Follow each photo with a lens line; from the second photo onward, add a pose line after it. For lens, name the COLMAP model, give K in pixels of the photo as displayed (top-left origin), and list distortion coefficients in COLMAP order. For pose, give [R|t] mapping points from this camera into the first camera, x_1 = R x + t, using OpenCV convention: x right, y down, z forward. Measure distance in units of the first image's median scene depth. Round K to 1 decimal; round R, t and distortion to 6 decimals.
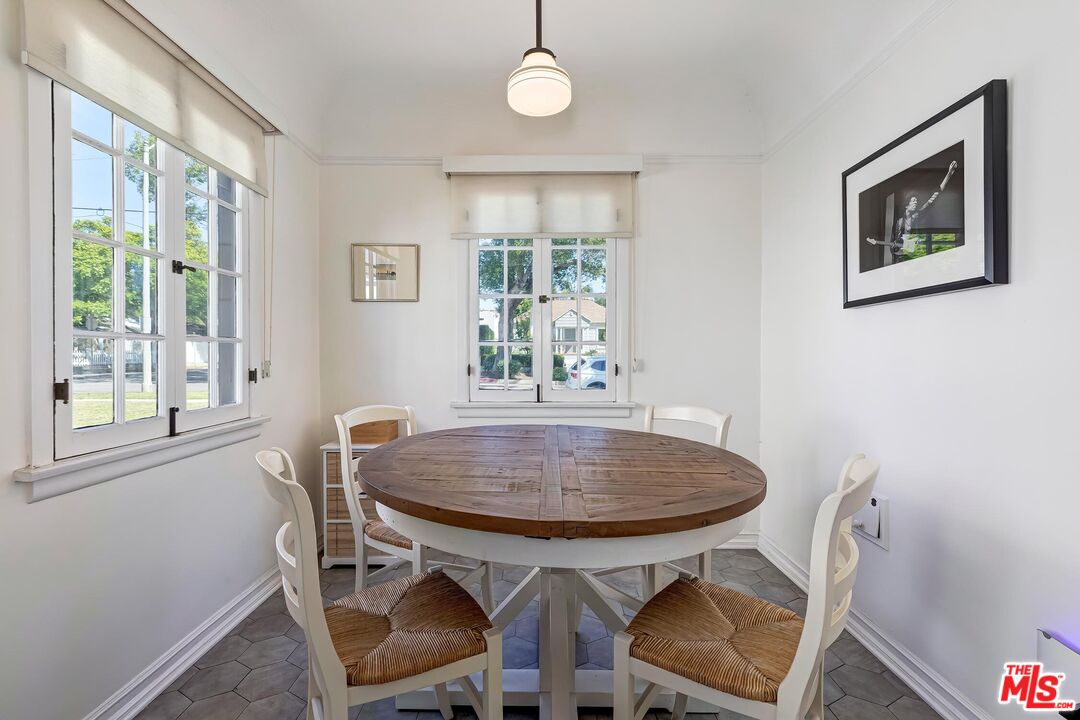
lens RADIAL K [[494.2, 0, 538.0], [0, 494.2, 356.4], [0, 0, 1]] dist [0.008170, 0.000907]
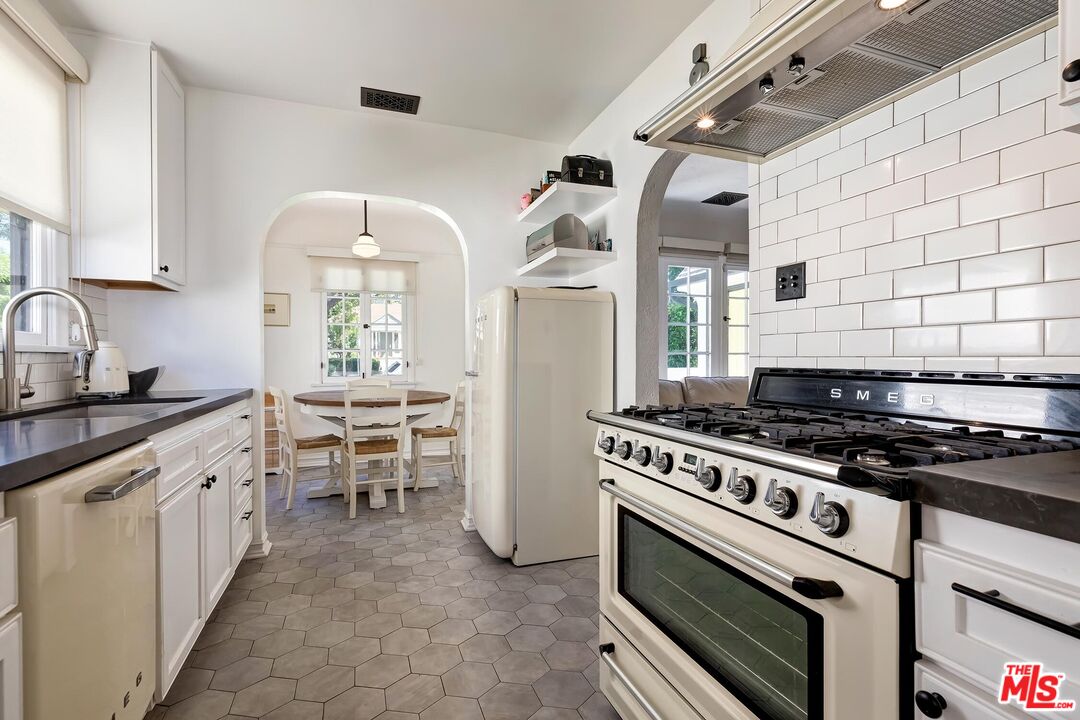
lens RADIAL K [[494.2, 0, 532.6], [0, 494.2, 360.4], [0, 0, 1]] dist [0.008170, 0.000907]
pose [[0.939553, -0.007194, 0.342327, -0.038494], [0.006917, 0.999974, 0.002029, 0.011536], [-0.342332, 0.000461, 0.939579, -0.945997]]
